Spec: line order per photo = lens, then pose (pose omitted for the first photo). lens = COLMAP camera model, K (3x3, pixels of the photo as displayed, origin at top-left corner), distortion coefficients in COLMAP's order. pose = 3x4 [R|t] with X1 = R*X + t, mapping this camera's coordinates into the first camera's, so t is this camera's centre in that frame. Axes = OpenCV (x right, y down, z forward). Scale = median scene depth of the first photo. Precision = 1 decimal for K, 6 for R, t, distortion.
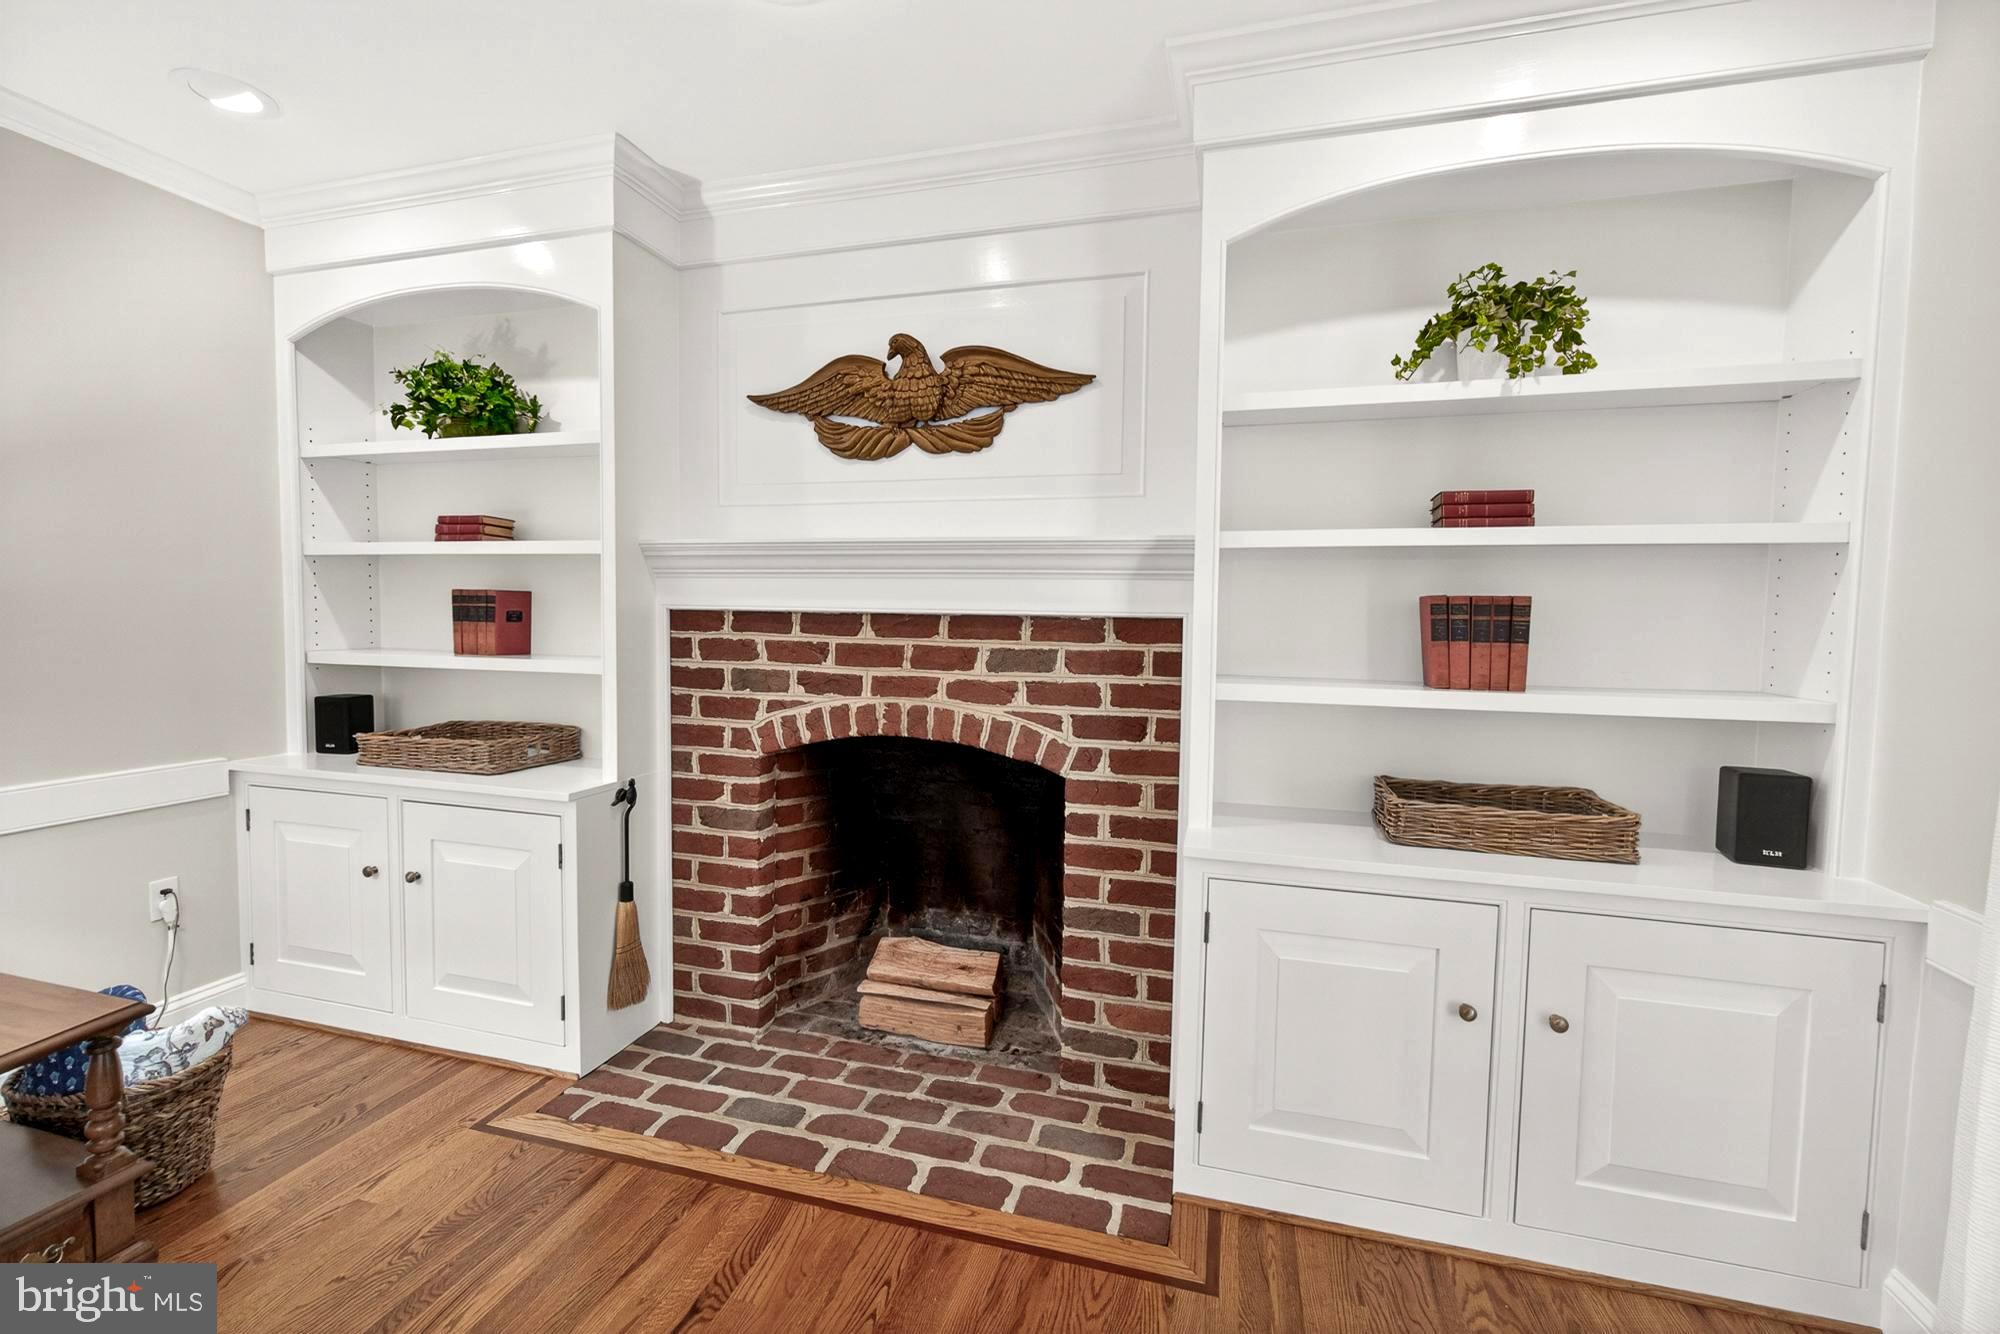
lens RADIAL K [[841.5, 0, 989.7], [0, 841.5, 663.5], [0, 0, 1]] dist [-0.001285, -0.000616]
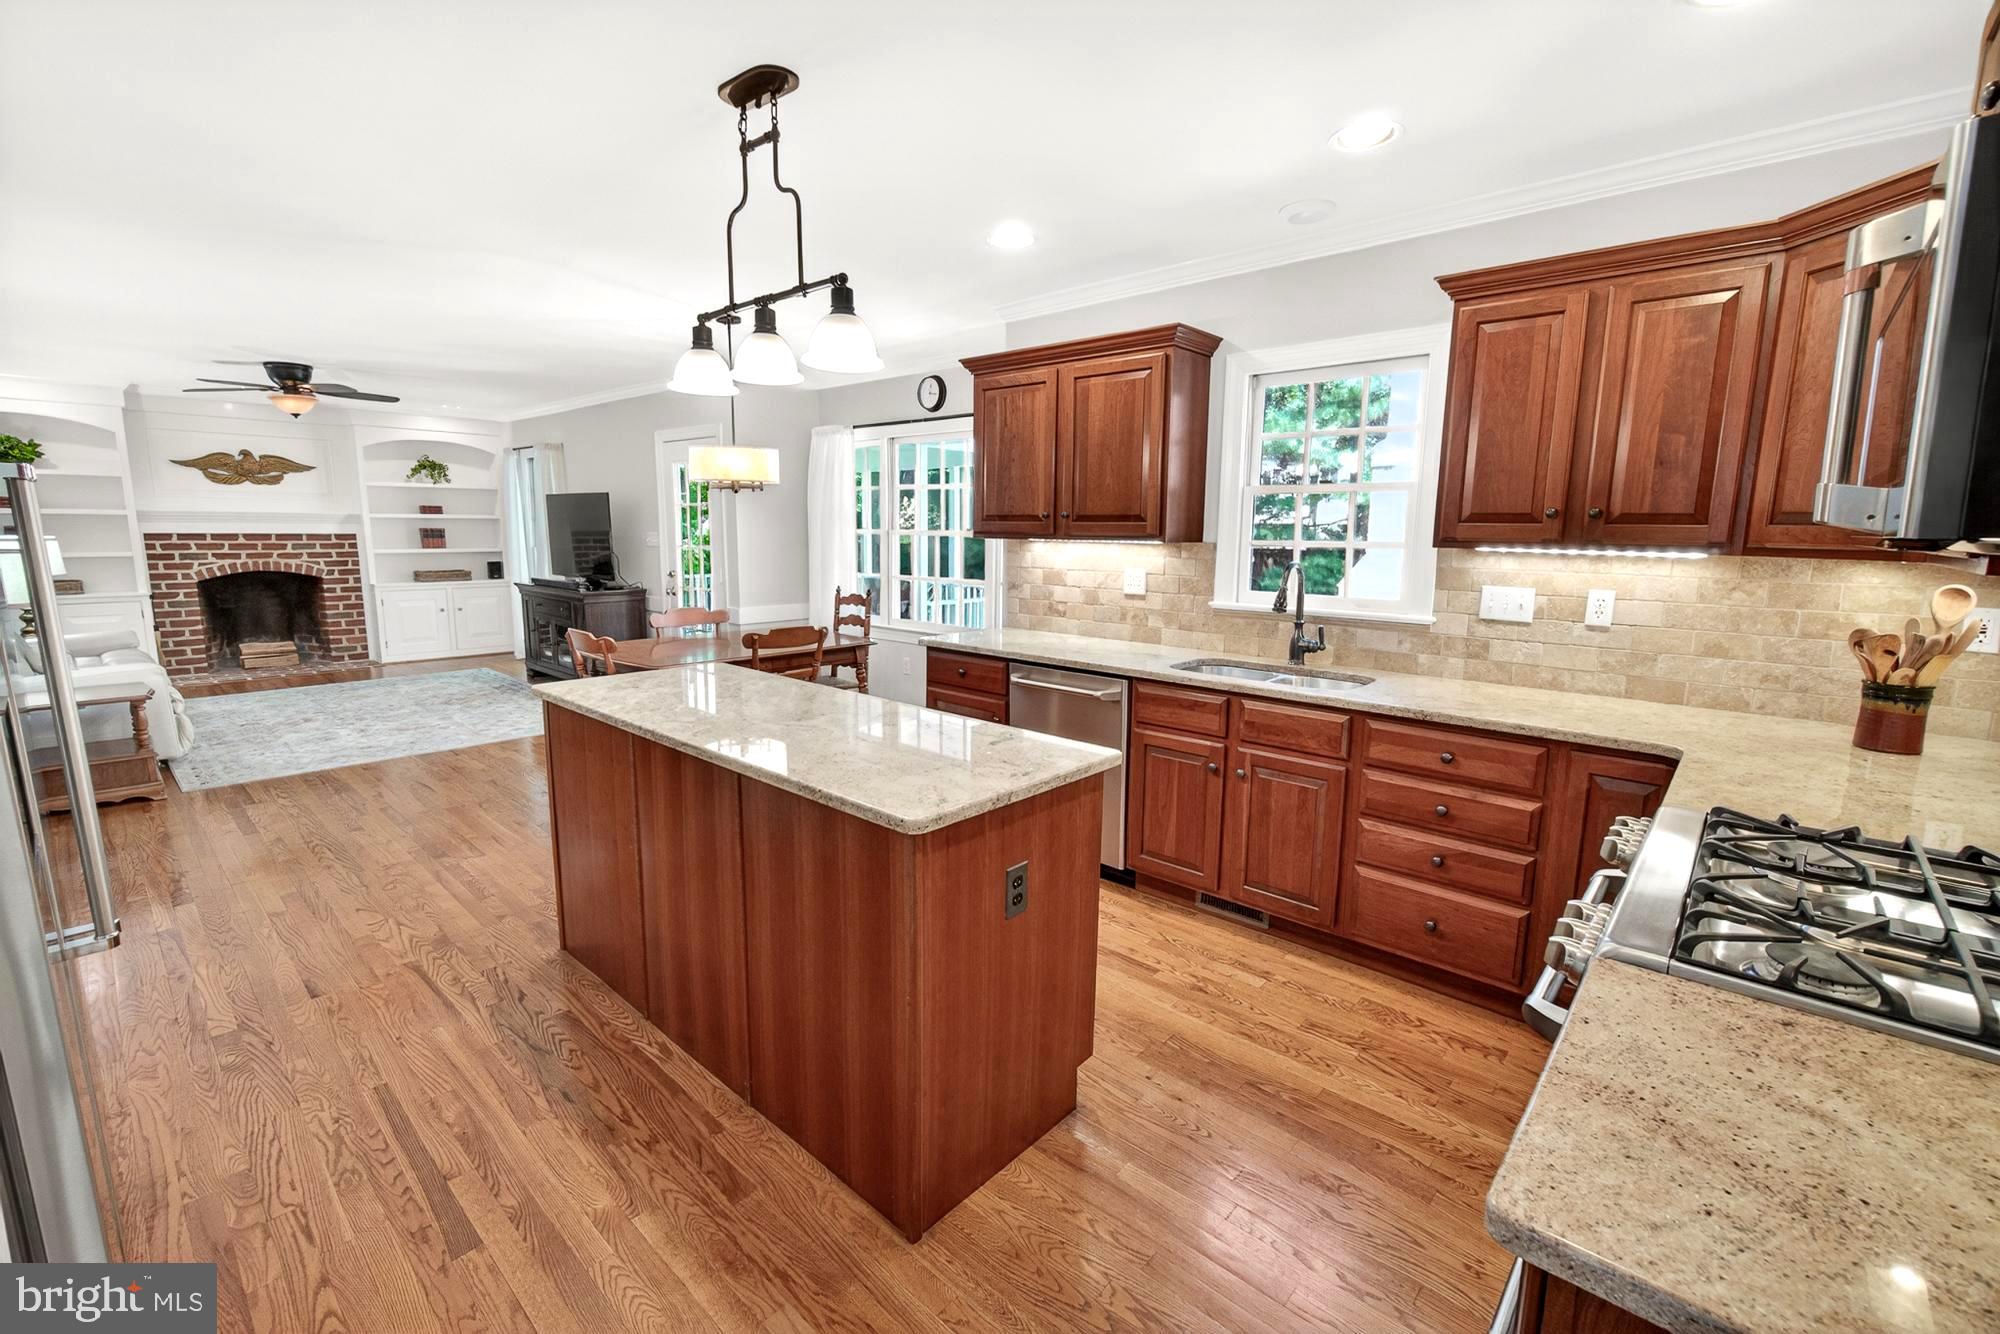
lens RADIAL K [[841.5, 0, 989.7], [0, 841.5, 663.5], [0, 0, 1]] dist [-0.001285, -0.000616]
pose [[0.451560, -0.153072, 0.879012, -1.844119], [0.048347, 0.987924, 0.147202, 0.102703], [-0.890930, -0.023973, 0.453508, -3.201100]]
